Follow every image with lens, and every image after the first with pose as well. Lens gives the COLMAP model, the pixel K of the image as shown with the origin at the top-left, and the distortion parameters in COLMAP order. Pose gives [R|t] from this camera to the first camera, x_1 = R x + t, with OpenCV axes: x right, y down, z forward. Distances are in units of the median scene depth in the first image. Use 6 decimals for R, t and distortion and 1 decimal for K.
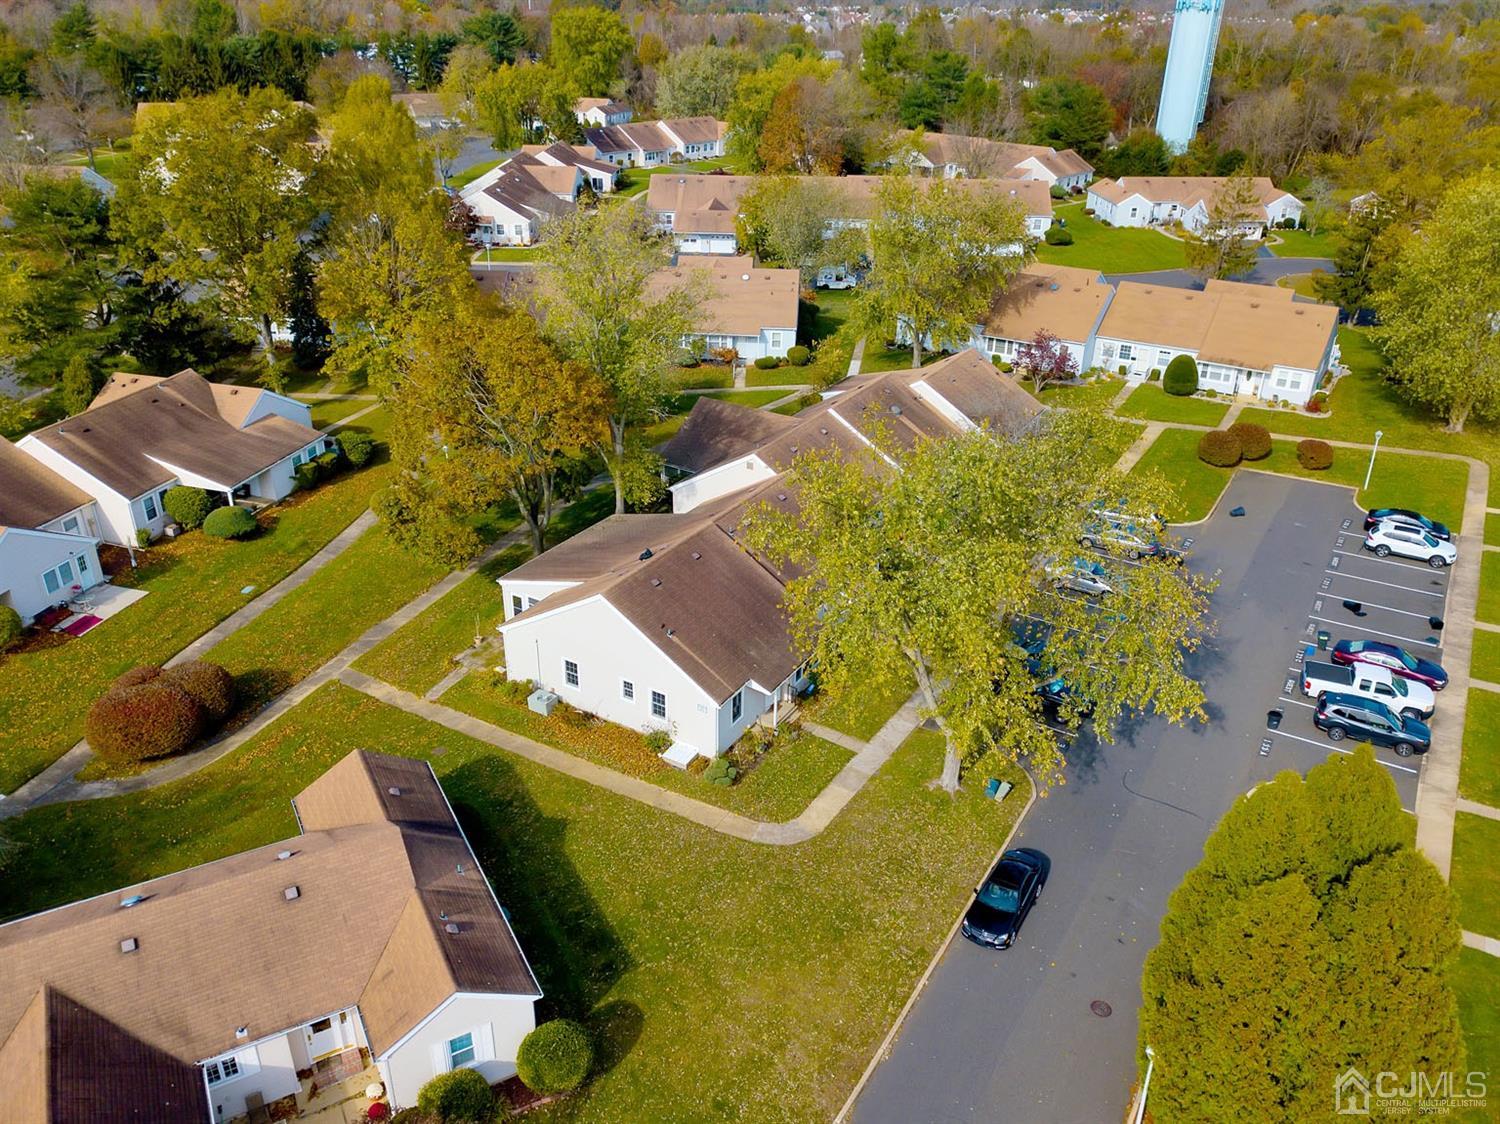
lens RADIAL K [[1171.2, 0, 745.3], [0, 1171.2, 559.3], [0, 0, 1]] dist [0.024542, -0.025538]
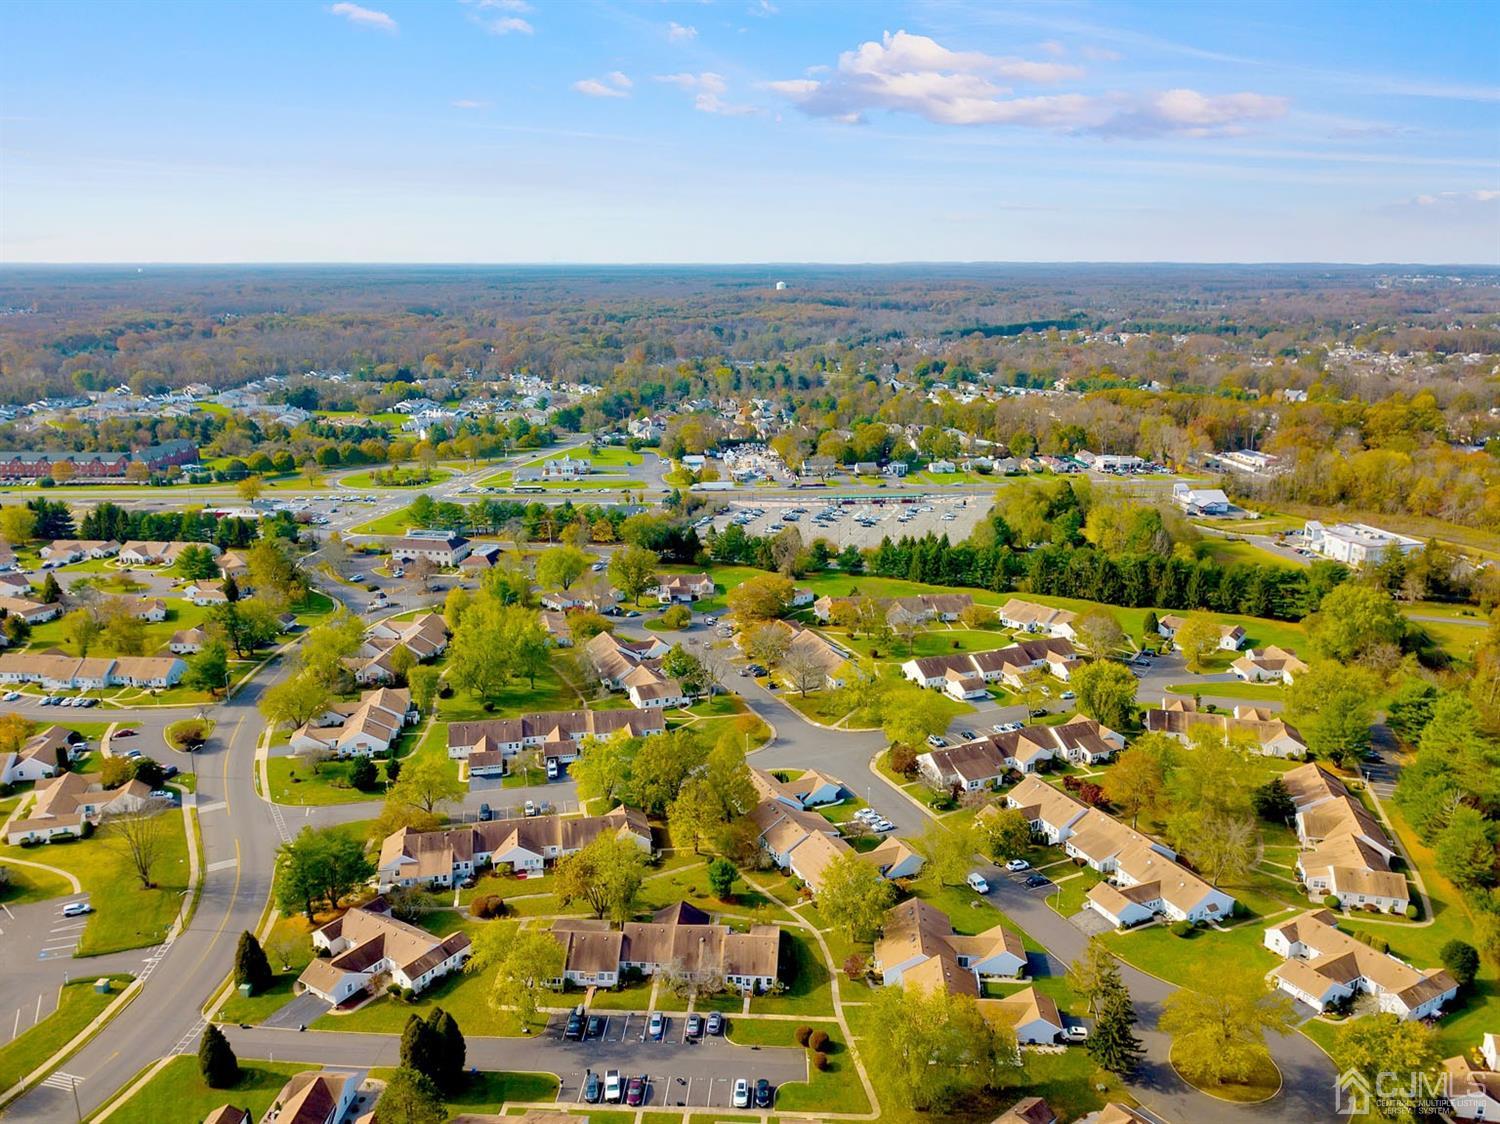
lens RADIAL K [[1143.9, 0, 750.0], [0, 1143.9, 562.0], [0, 0, 1]] dist [0.032219, -0.056362]
pose [[0.483132, 0.222148, -0.846896, 2.433230], [-0.395969, 0.918142, 0.014947, -1.105645], [0.780892, 0.328124, 0.531548, -0.639641]]
